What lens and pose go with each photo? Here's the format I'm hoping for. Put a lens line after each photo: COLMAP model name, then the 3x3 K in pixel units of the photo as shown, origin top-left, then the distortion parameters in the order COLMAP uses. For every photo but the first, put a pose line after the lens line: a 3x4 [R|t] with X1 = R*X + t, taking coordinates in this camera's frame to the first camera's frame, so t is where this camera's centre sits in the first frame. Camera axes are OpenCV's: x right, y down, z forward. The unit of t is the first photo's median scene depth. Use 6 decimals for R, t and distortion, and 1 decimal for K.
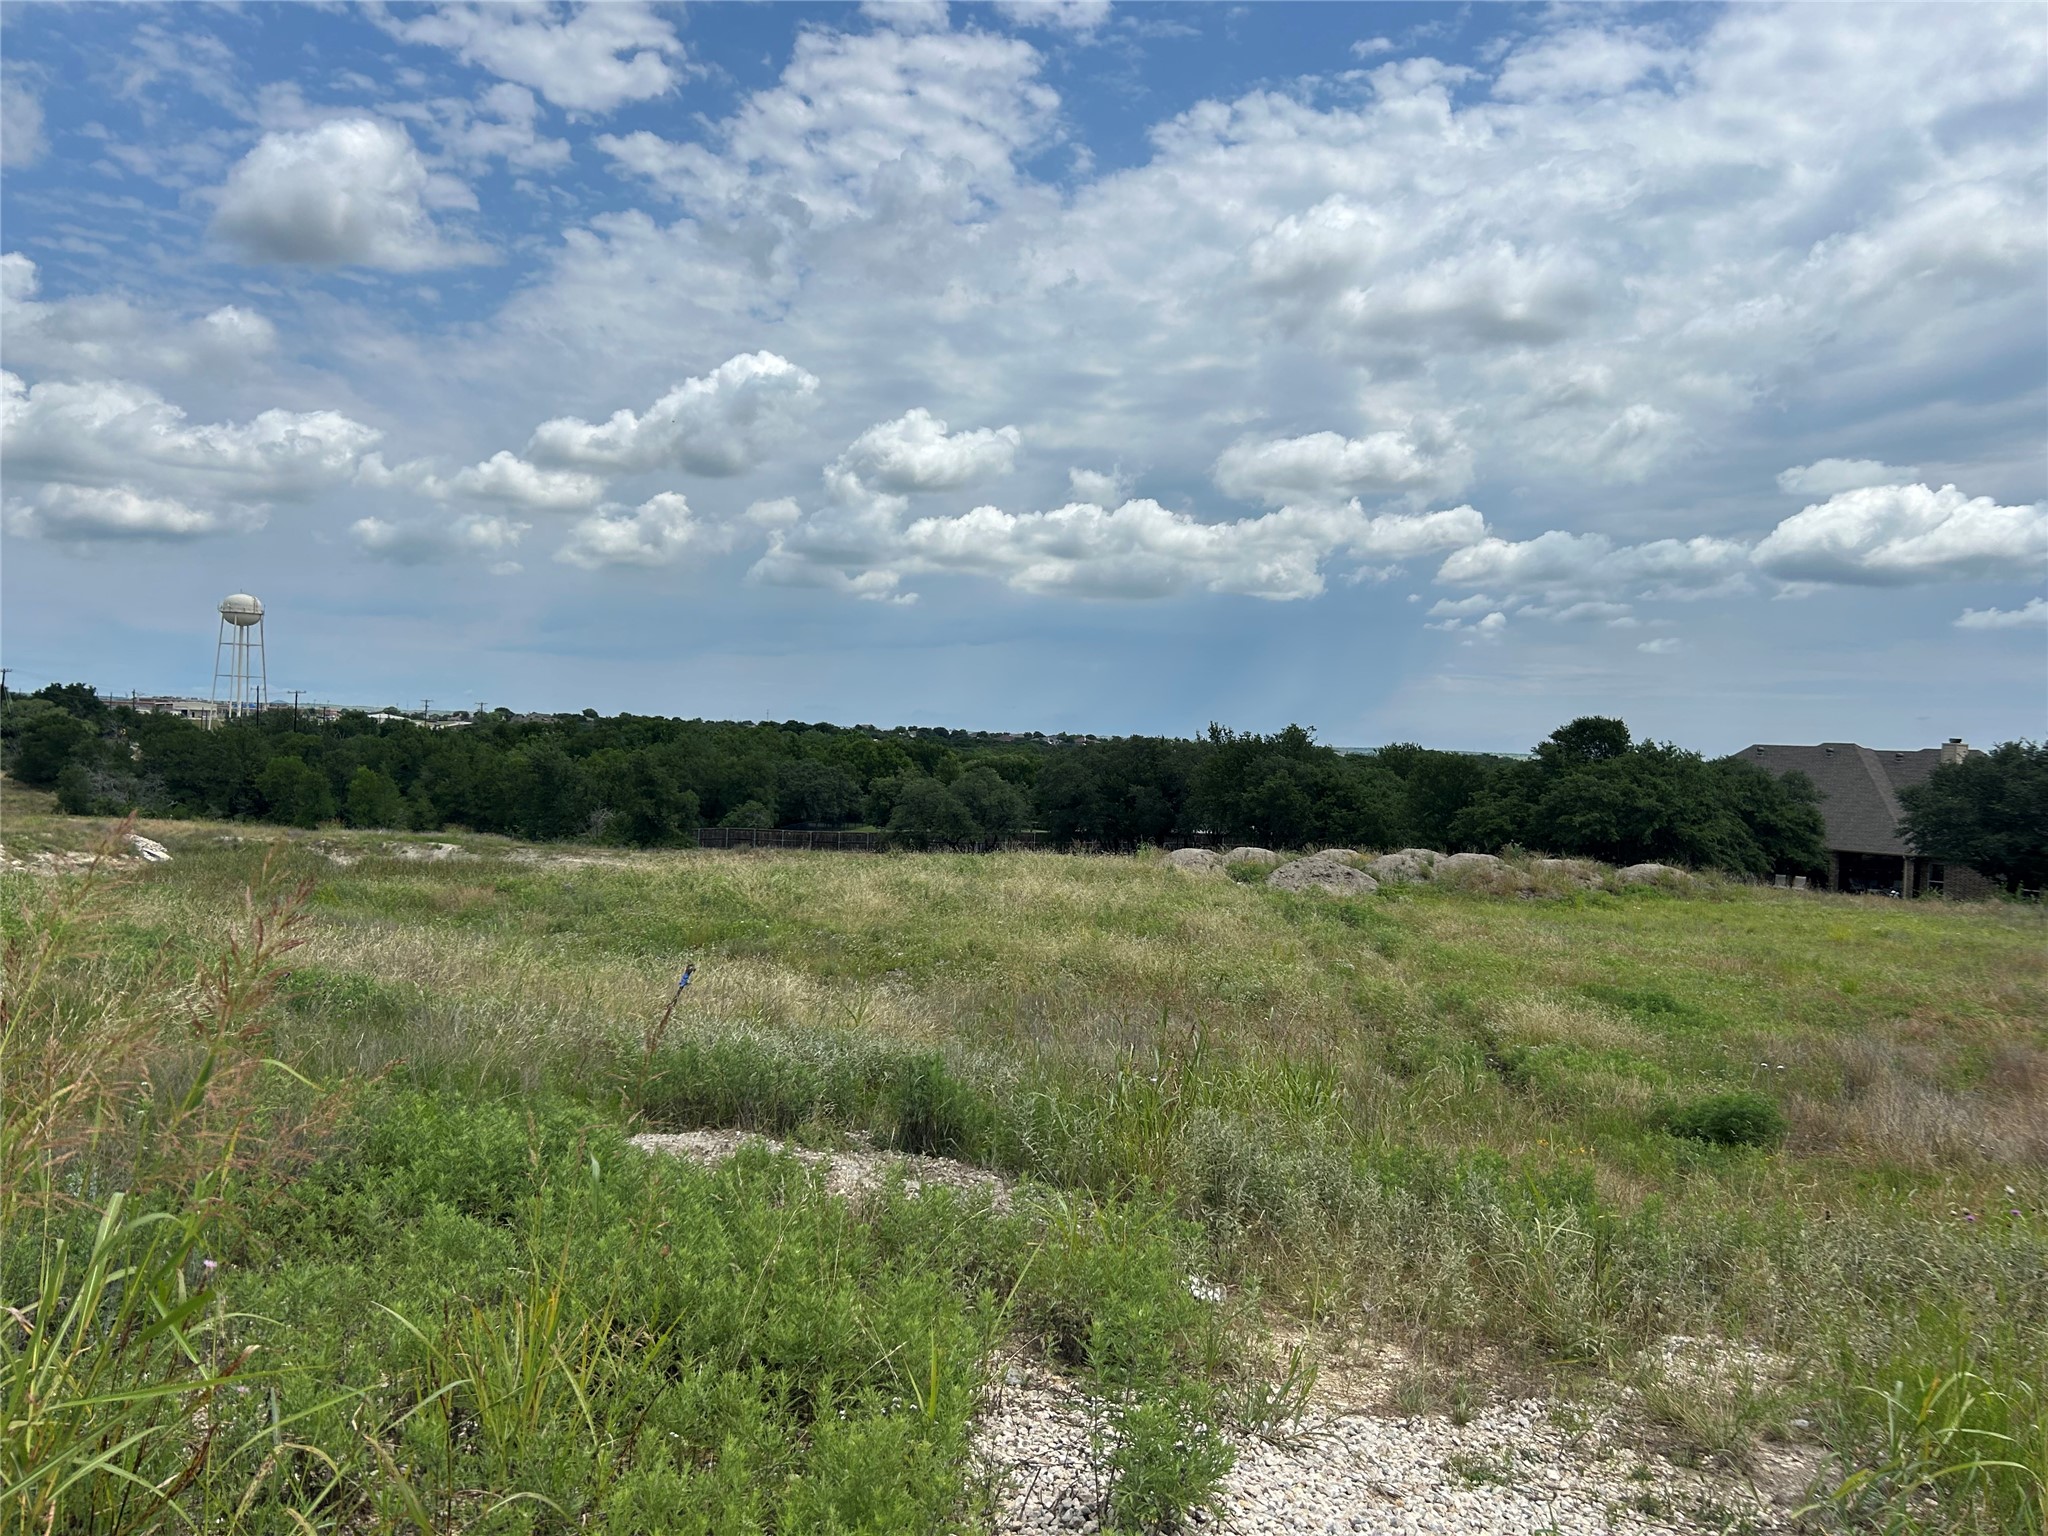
lens RADIAL K [[1533.5, 0, 1008.0], [0, 1533.5, 804.7], [0, 0, 1]] dist [0.065603, -0.091463]
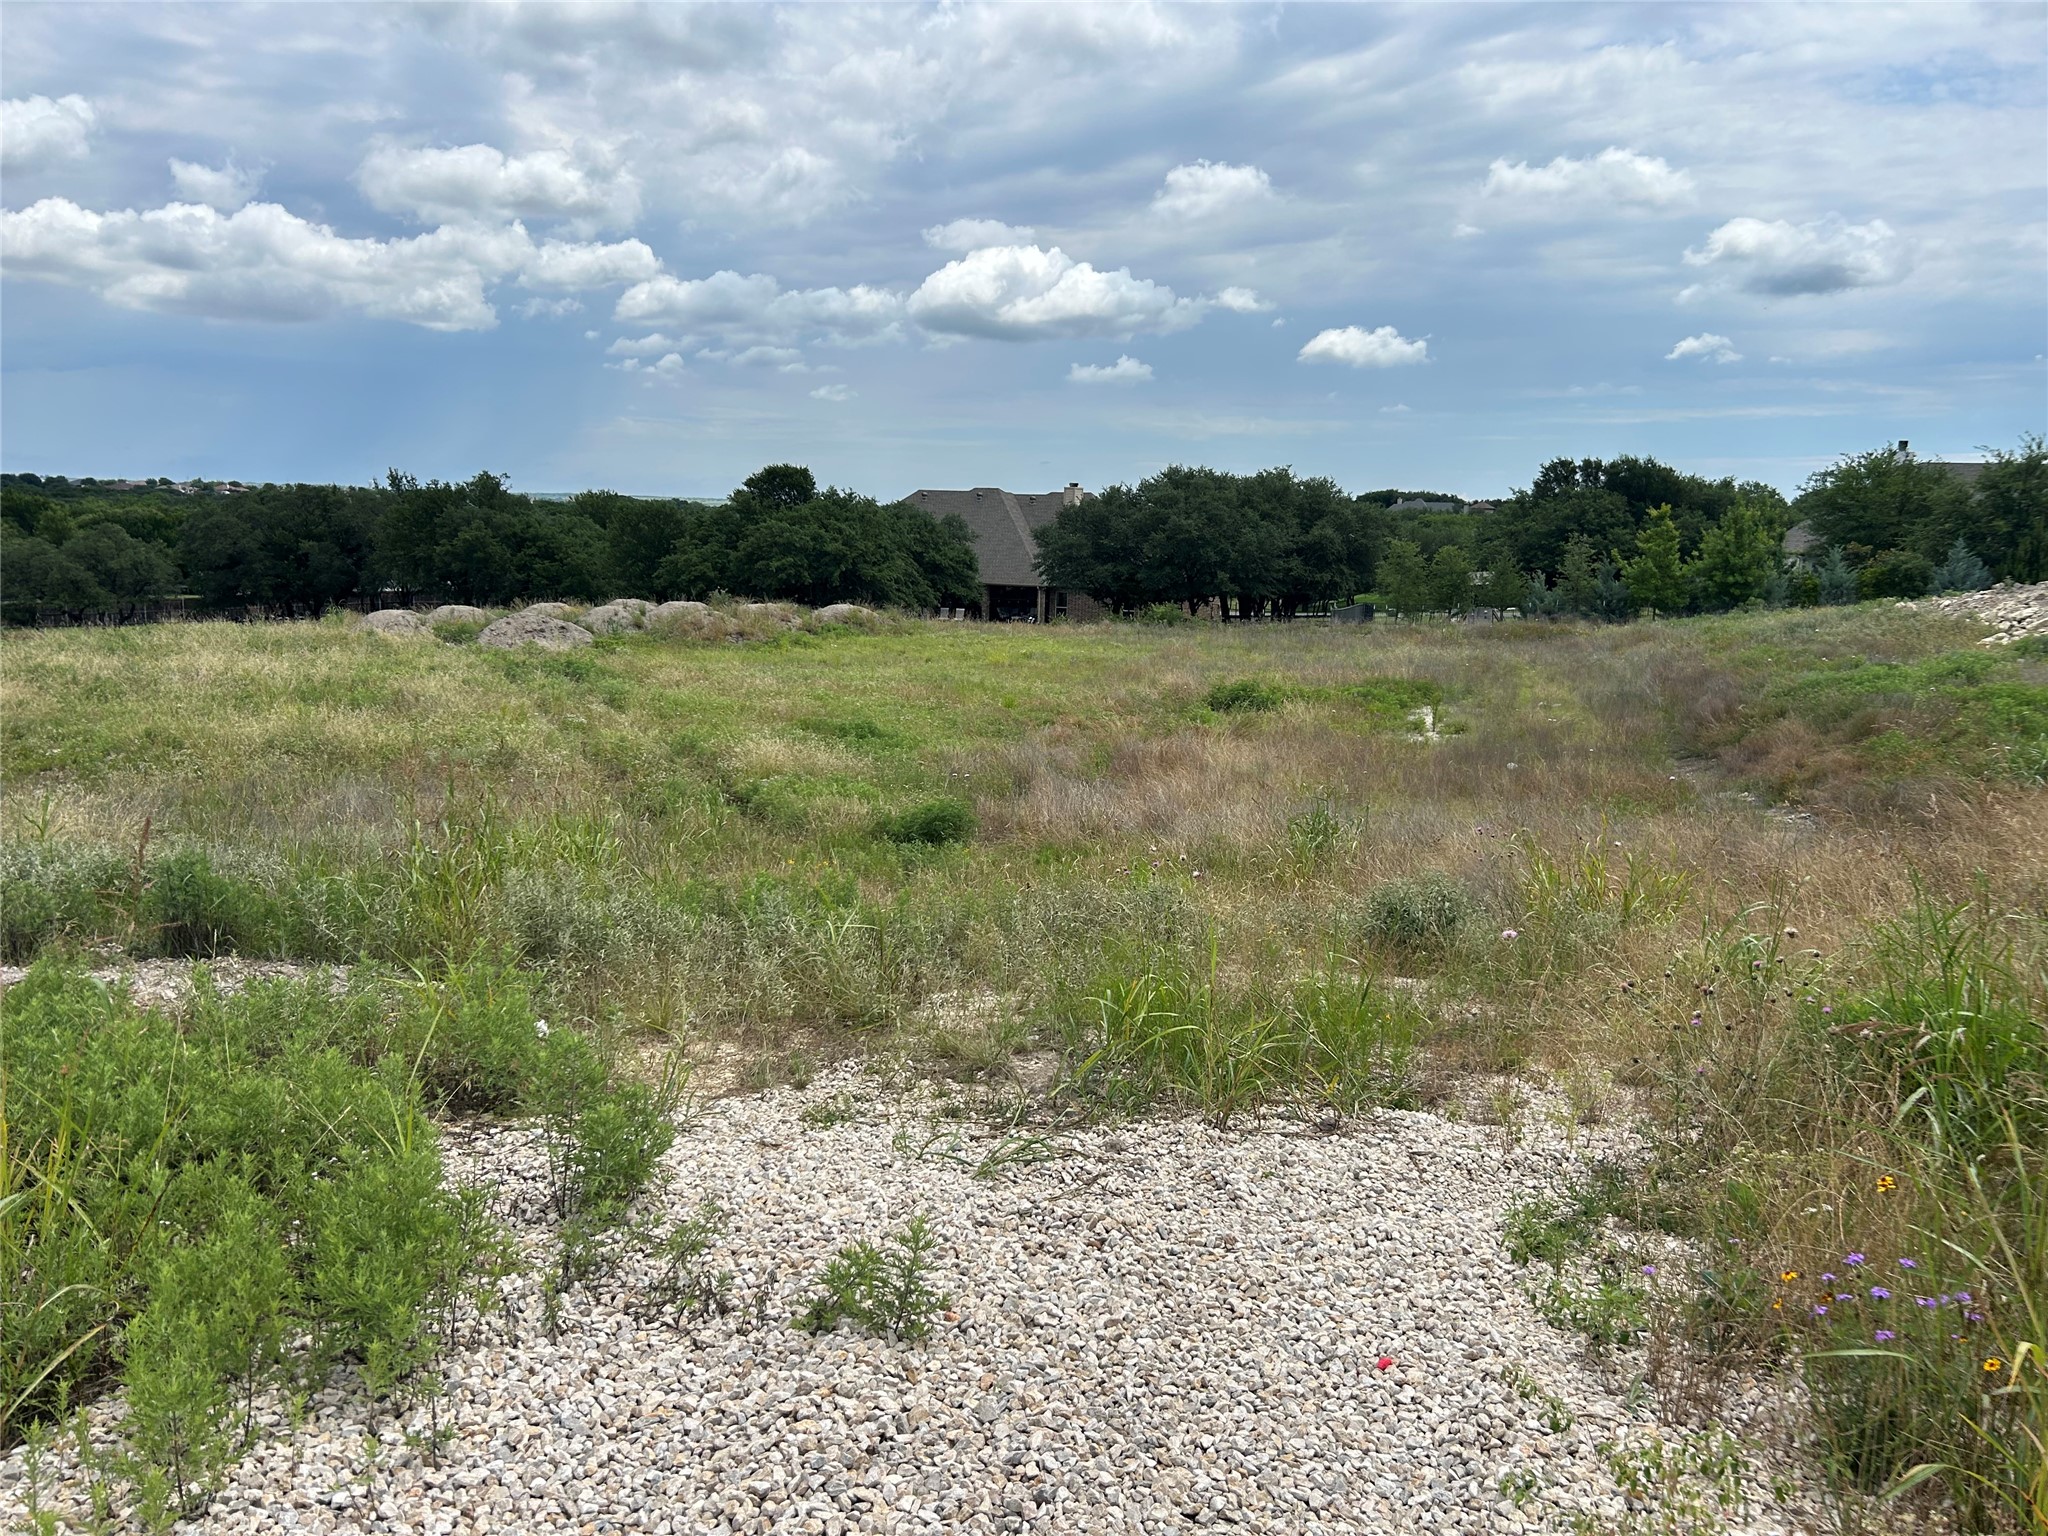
lens RADIAL K [[1531.3, 0, 1015.1], [0, 1531.3, 800.8], [0, 0, 1]] dist [0.063241, -0.089488]
pose [[0.870471, -0.108843, 0.480035, -0.010288], [0.030873, 0.985398, 0.167446, -0.001892], [-0.491251, -0.130937, 0.861120, -0.008526]]
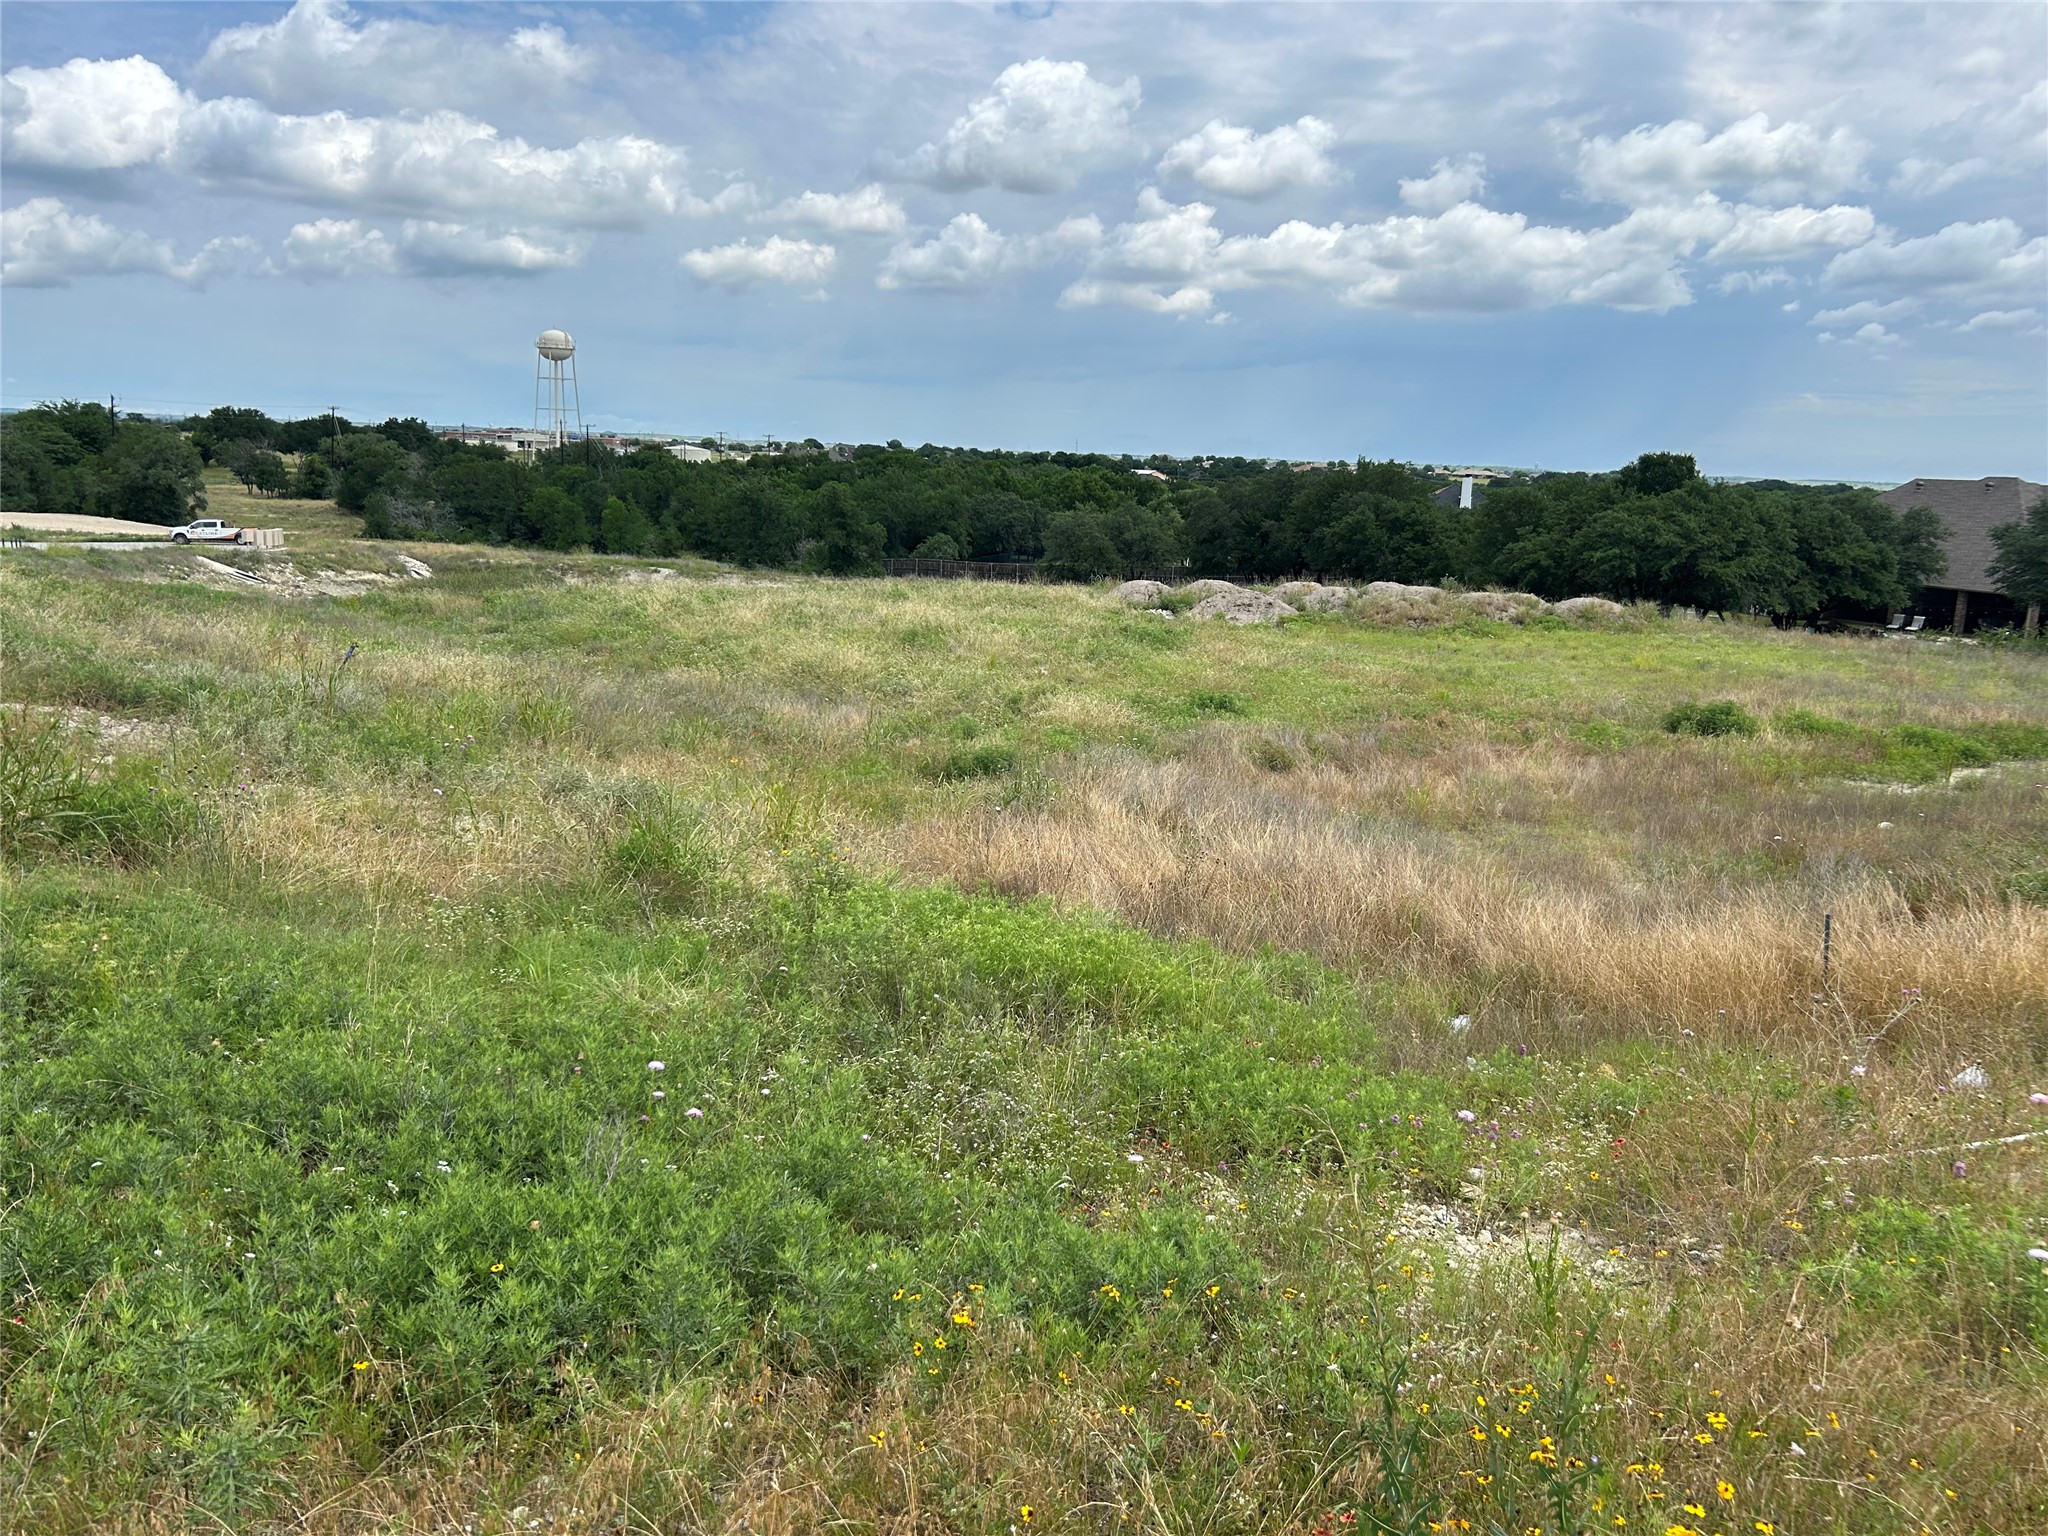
lens RADIAL K [[1561.2, 0, 1064.0], [0, 1561.2, 767.8], [0, 0, 1]] dist [0.086290, -0.128989]
pose [[0.982507, 0.035399, -0.182832, 0.209295], [-0.008503, 0.989271, 0.145841, -0.000455], [0.186033, -0.141736, 0.972267, -0.102989]]
